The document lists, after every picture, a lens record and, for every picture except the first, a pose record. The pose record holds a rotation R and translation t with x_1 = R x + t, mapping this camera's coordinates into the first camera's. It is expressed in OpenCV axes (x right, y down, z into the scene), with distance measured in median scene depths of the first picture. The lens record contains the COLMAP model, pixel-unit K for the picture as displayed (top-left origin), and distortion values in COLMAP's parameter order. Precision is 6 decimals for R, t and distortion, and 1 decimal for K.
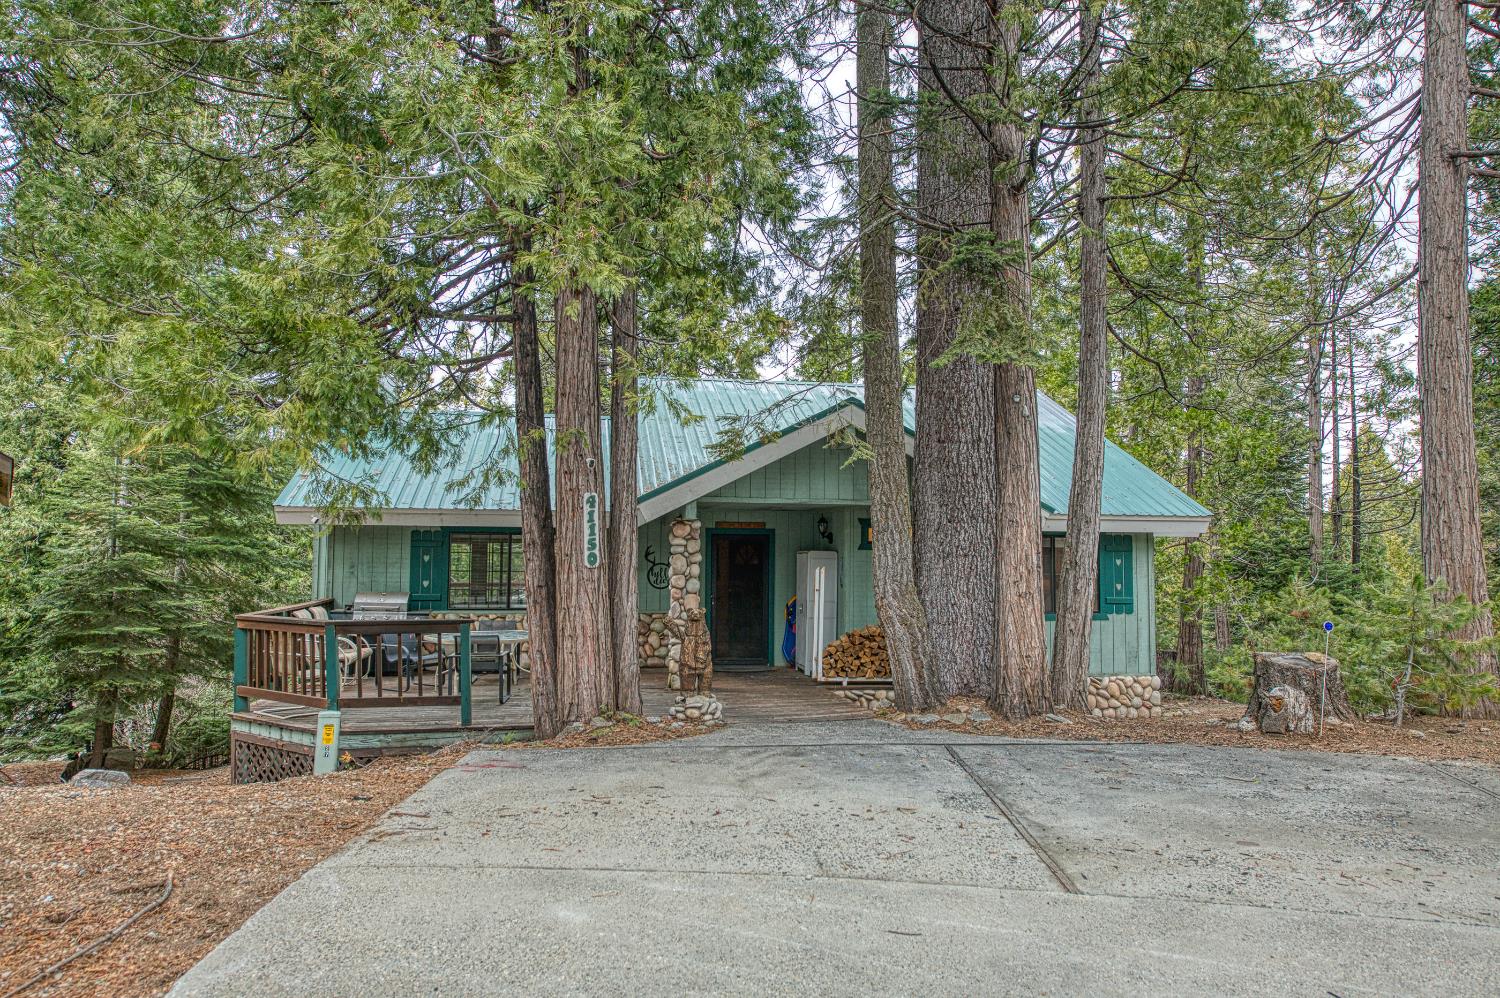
lens RADIAL K [[1045.3, 0, 752.2], [0, 1045.3, 495.8], [0, 0, 1]] dist [-0.011779, 0.007646]
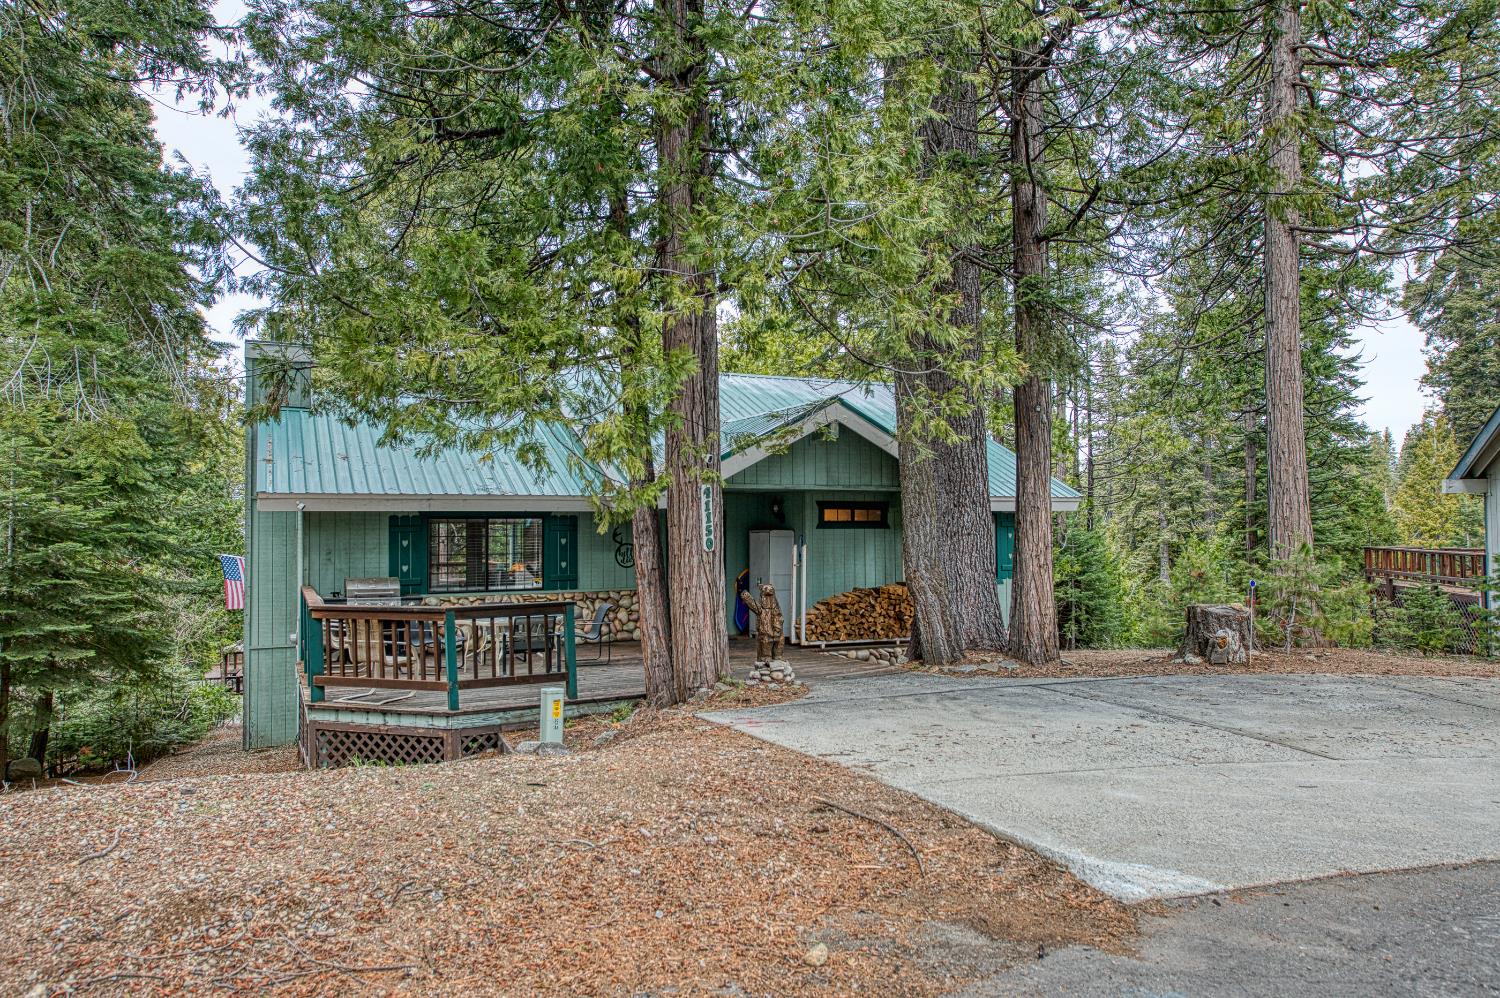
lens RADIAL K [[1045.3, 0, 754.6], [0, 1045.3, 490.0], [0, 0, 1]] dist [-0.011779, 0.007646]
pose [[0.955591, -0.003932, 0.294671, -0.411163], [-0.002585, 0.999761, 0.021724, -0.020636], [-0.294686, -0.021521, 0.955352, -0.087022]]
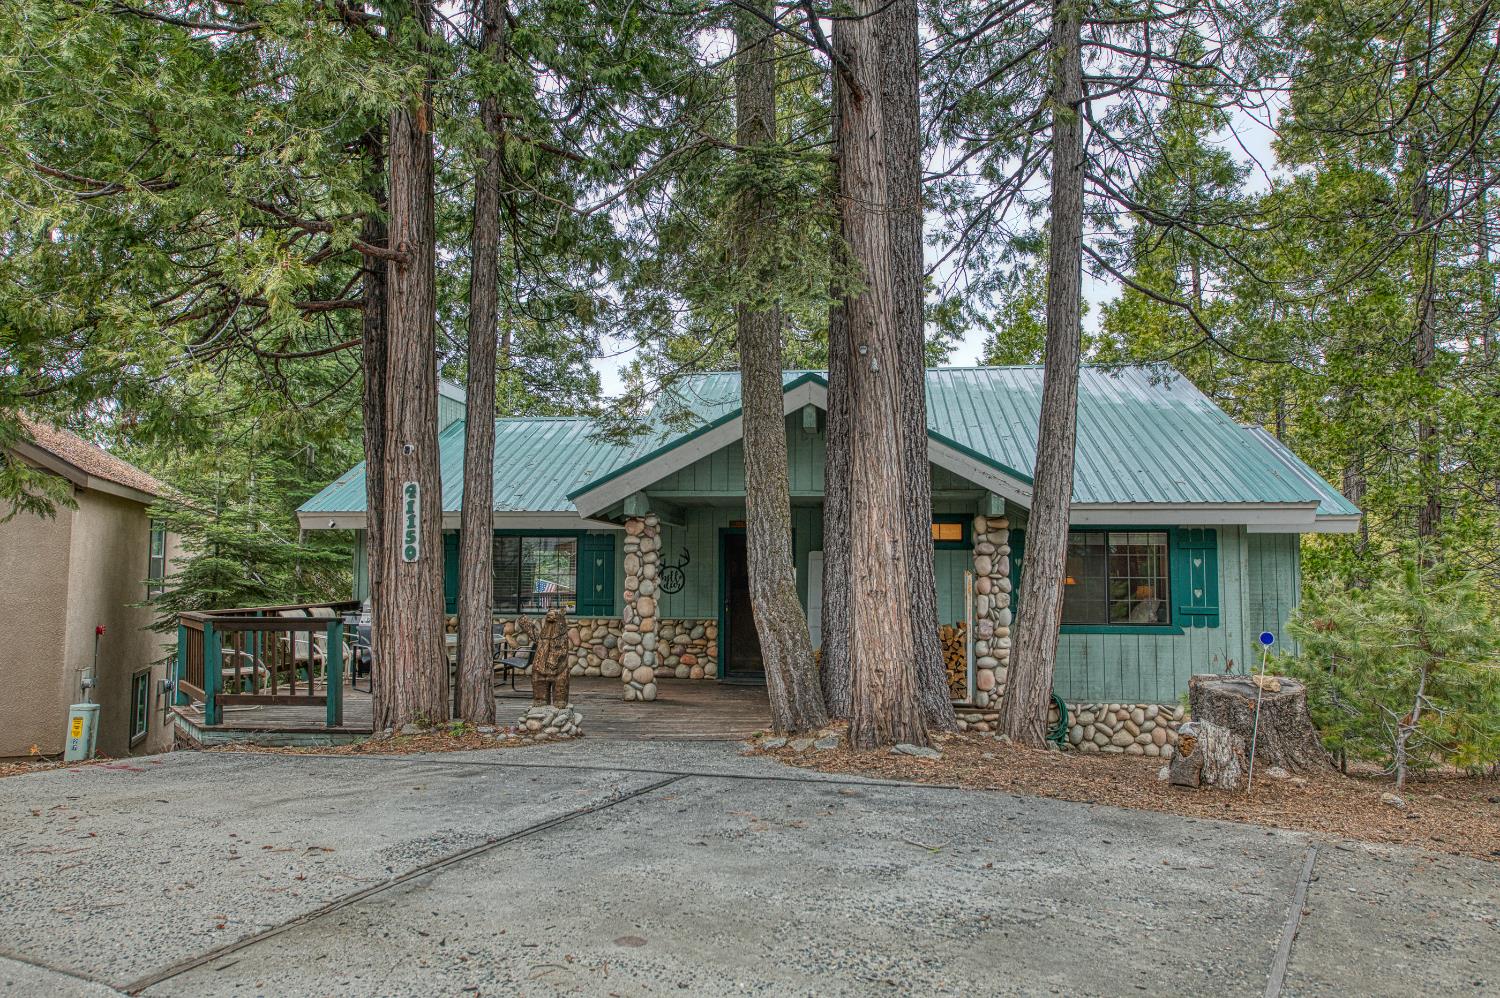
lens RADIAL K [[1045.3, 0, 751.3], [0, 1045.3, 490.8], [0, 0, 1]] dist [-0.011779, 0.007646]
pose [[0.953892, -0.025053, -0.299102, 0.387129], [0.018791, 0.999540, -0.023793, 0.031244], [0.299561, 0.017076, 0.953924, 0.192997]]
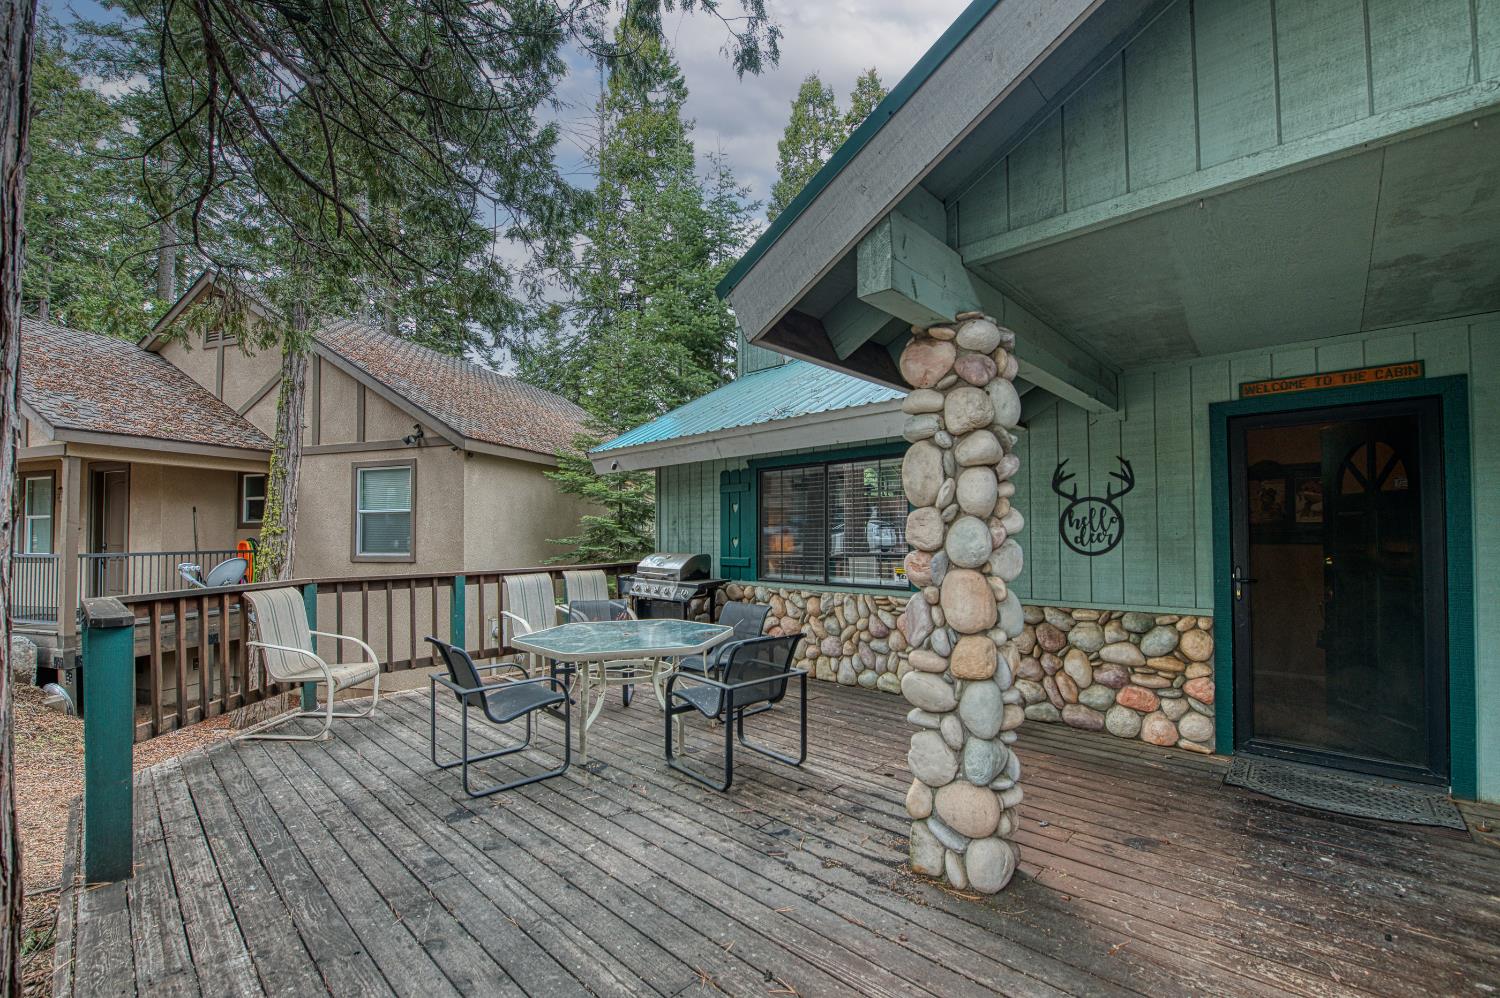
lens RADIAL K [[643.0, 0, 744.2], [0, 643.0, 520.1], [0, 0, 1]] dist [-0.023467, -0.001105]
pose [[0.595699, -0.029790, -0.802655, 0.063497], [0.057349, 0.998339, 0.005510, 0.095173], [0.801157, -0.049314, 0.596418, 1.064142]]
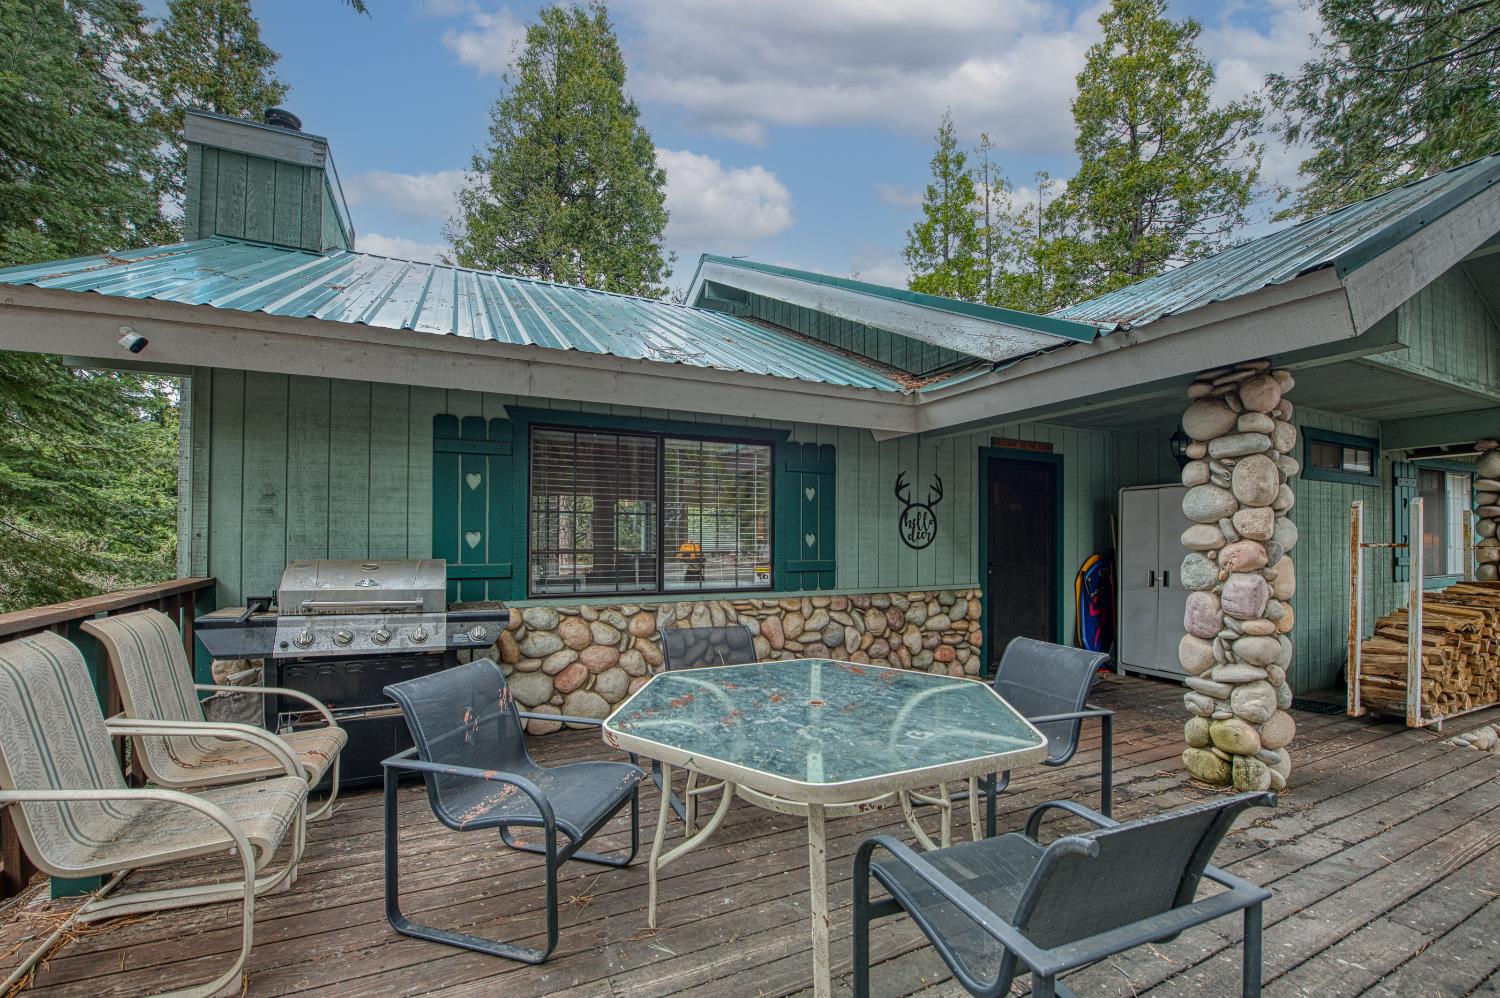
lens RADIAL K [[601.2, 0, 747.8], [0, 601.2, 524.5], [0, 0, 1]] dist [-0.016156, -0.000116]
pose [[0.963587, 0.003334, 0.267375, -0.389133], [-0.012657, 0.999370, 0.033150, 0.098293], [-0.267097, -0.035327, 0.963022, 1.052647]]
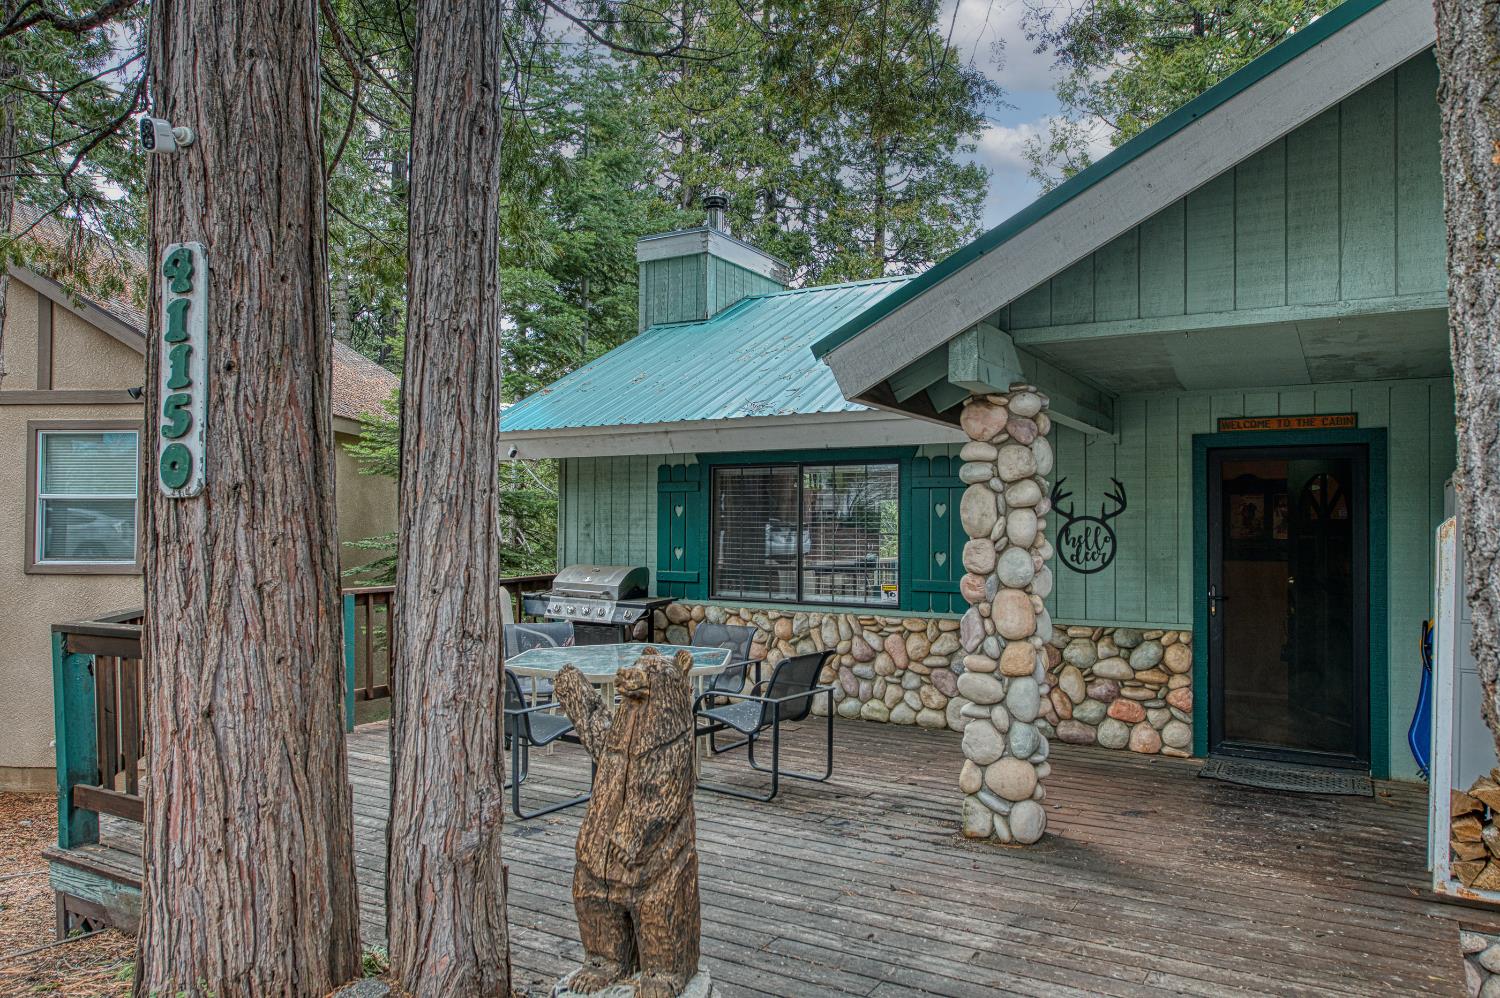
lens RADIAL K [[1045.3, 0, 731.4], [0, 1045.3, 506.4], [0, 0, 1]] dist [-0.011779, 0.007646]
pose [[0.749687, -0.015530, -0.661610, 0.143554], [0.038710, 0.999042, 0.020413, 0.066753], [0.660660, -0.040915, 0.749570, 0.827515]]
